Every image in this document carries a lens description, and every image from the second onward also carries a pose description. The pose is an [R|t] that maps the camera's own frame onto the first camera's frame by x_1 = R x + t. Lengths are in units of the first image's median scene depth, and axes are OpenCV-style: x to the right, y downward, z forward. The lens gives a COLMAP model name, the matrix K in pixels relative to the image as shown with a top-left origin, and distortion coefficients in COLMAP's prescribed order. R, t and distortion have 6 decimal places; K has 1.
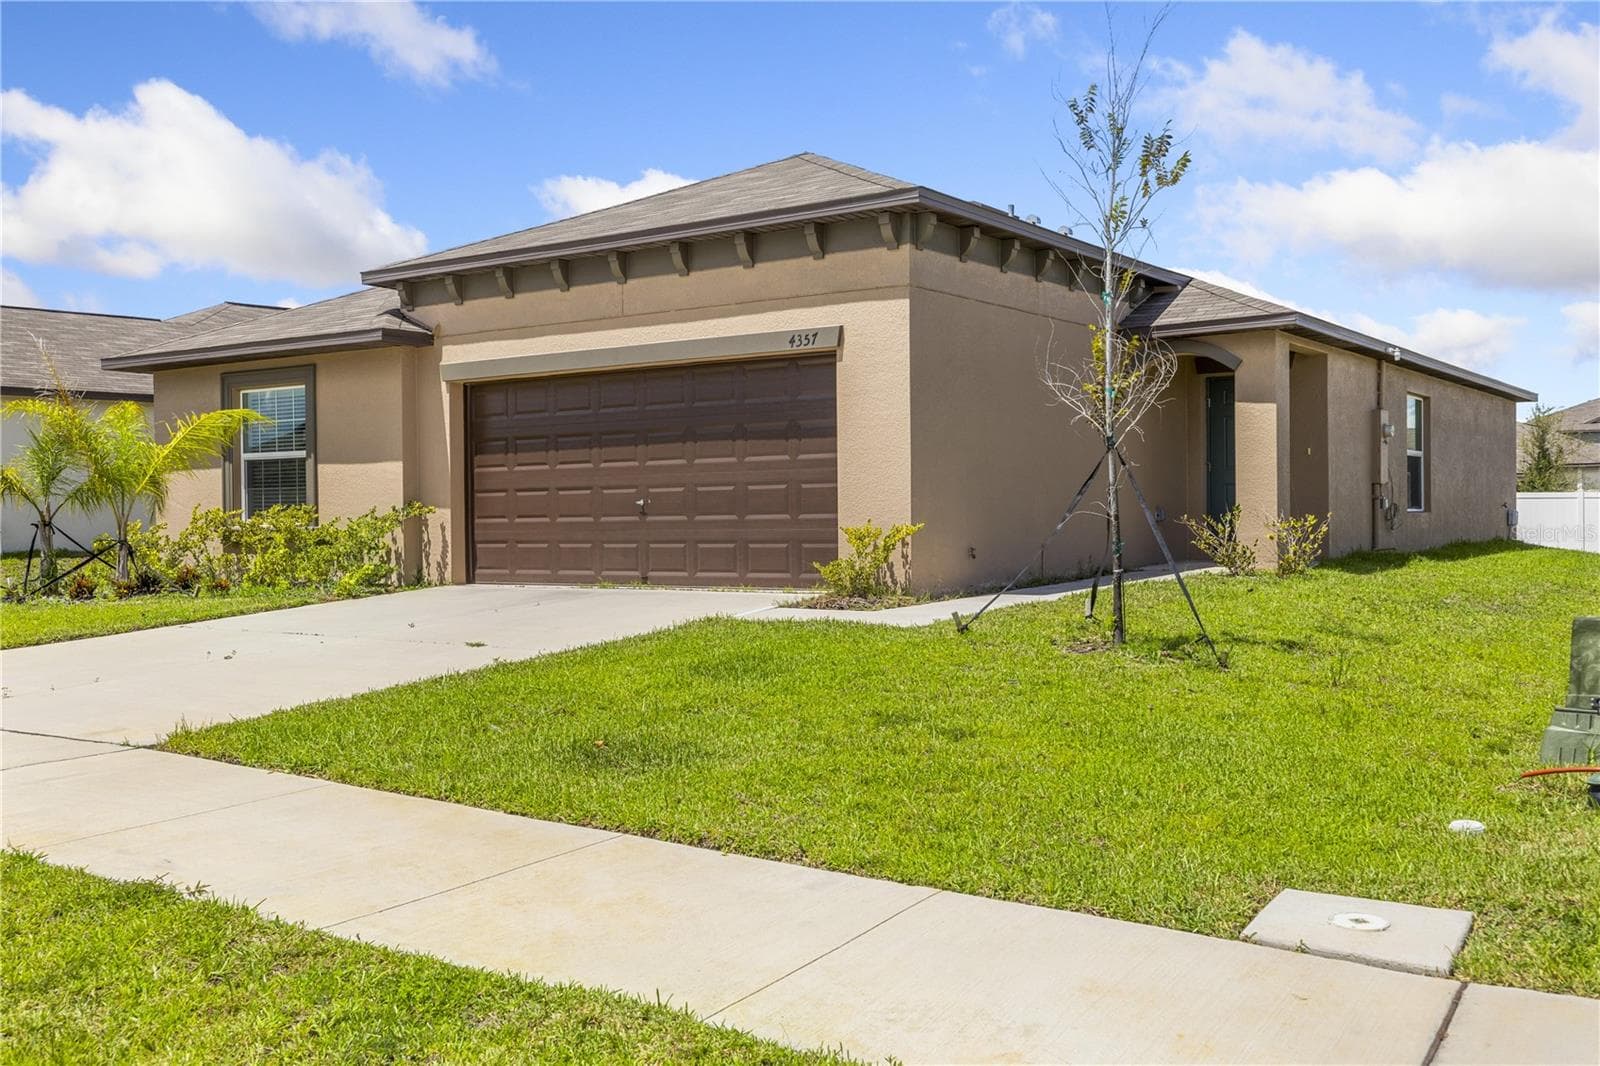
lens RADIAL K [[2045.5, 0, 800.0], [0, 2045.5, 533.0], [0, 0, 1]] dist [-0.010549, -0.007132]
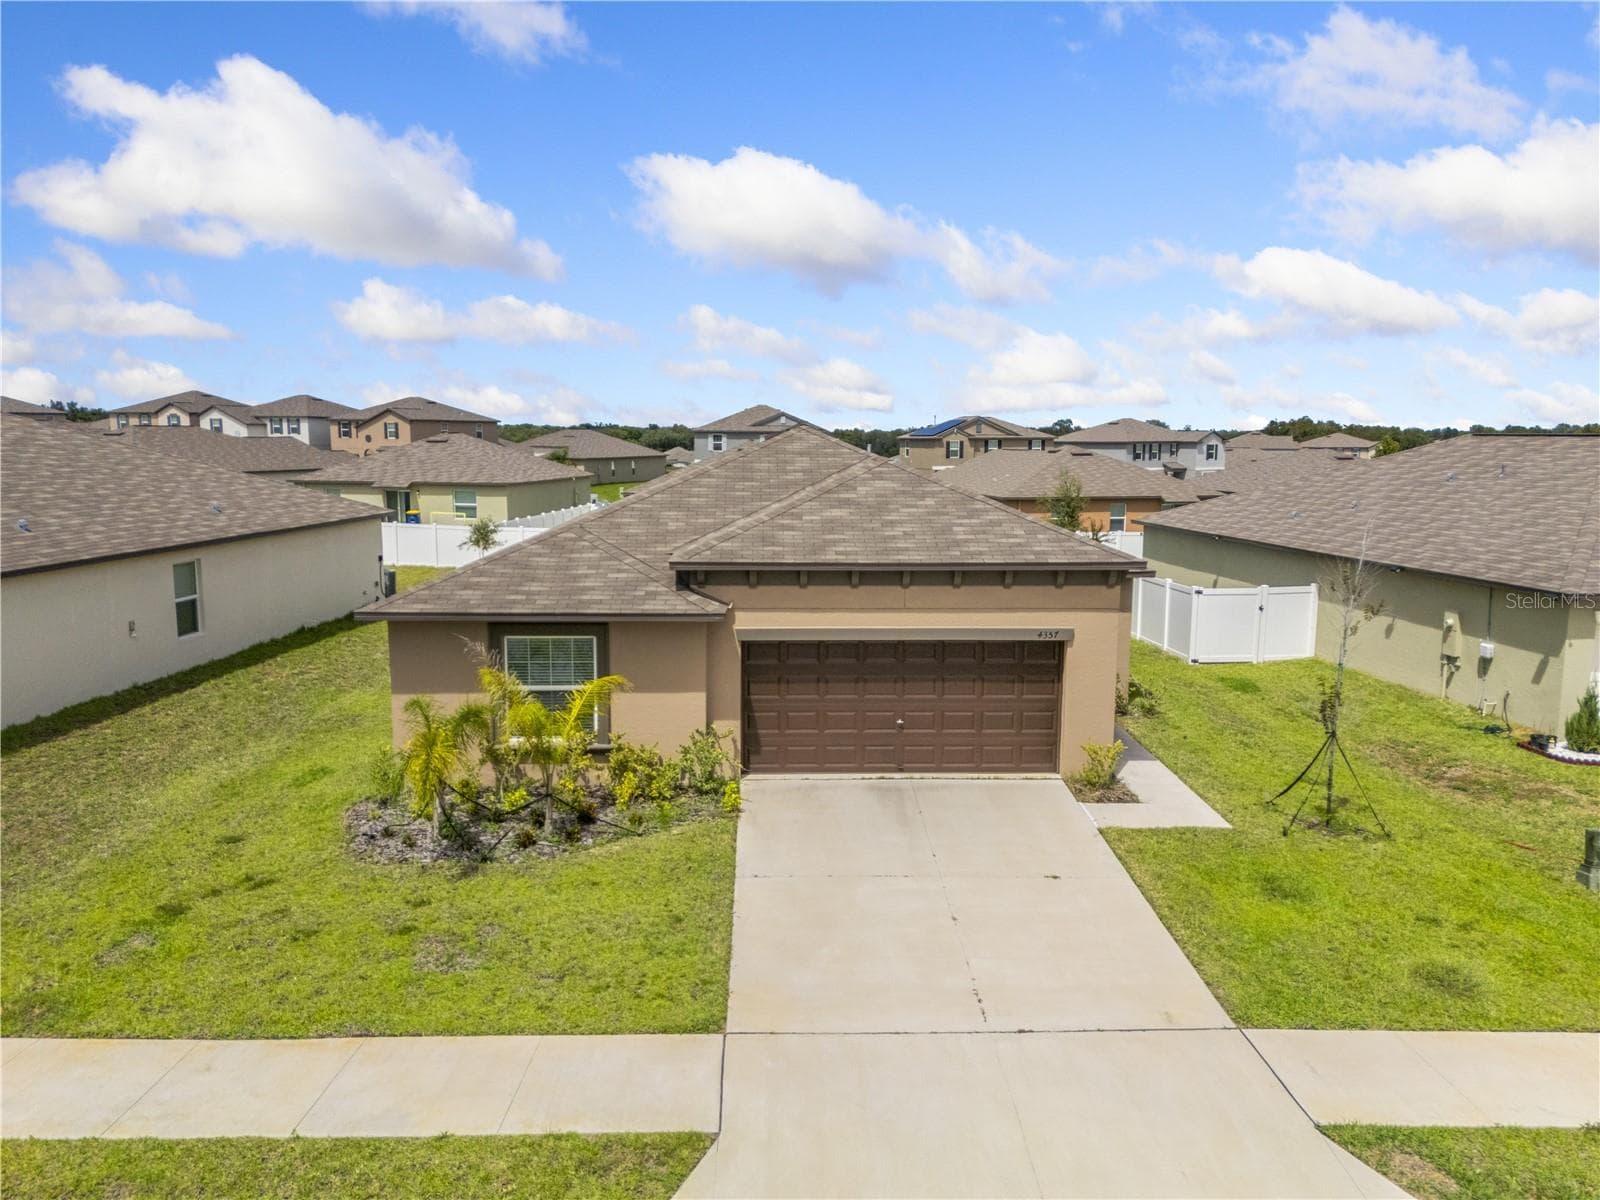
lens RADIAL K [[1173.8, 0, 800.0], [0, 1173.8, 600.0], [0, 0, 1]] dist [0.108704, -0.130221]
pose [[0.714898, -0.080715, 0.694554, -0.707797], [-0.003593, 0.992878, 0.119081, -0.202775], [-0.699219, -0.087626, 0.709517, 0.390660]]
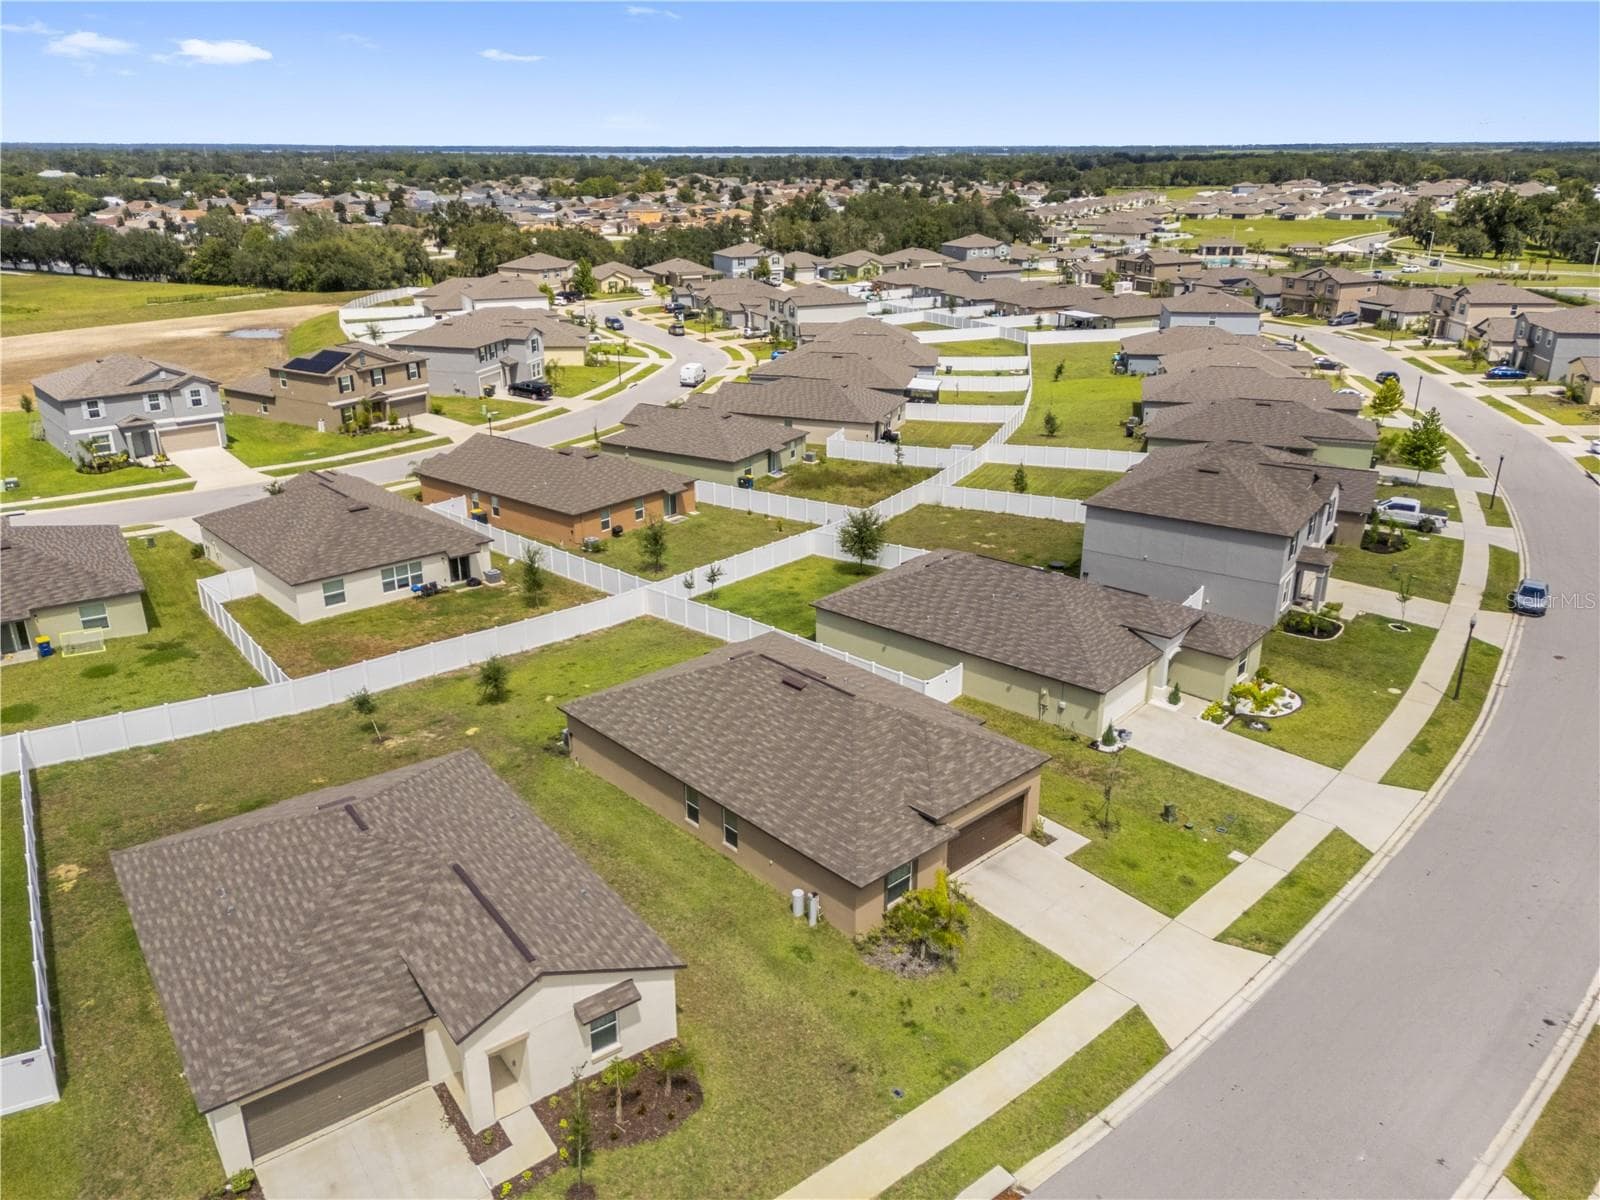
lens RADIAL K [[1173.8, 0, 800.0], [0, 1173.8, 600.0], [0, 0, 1]] dist [0.108704, -0.130221]
pose [[0.073582, -0.343377, 0.936311, -1.998773], [0.017217, 0.939153, 0.343066, -1.188706], [-0.997141, -0.009123, 0.075017, 1.117016]]
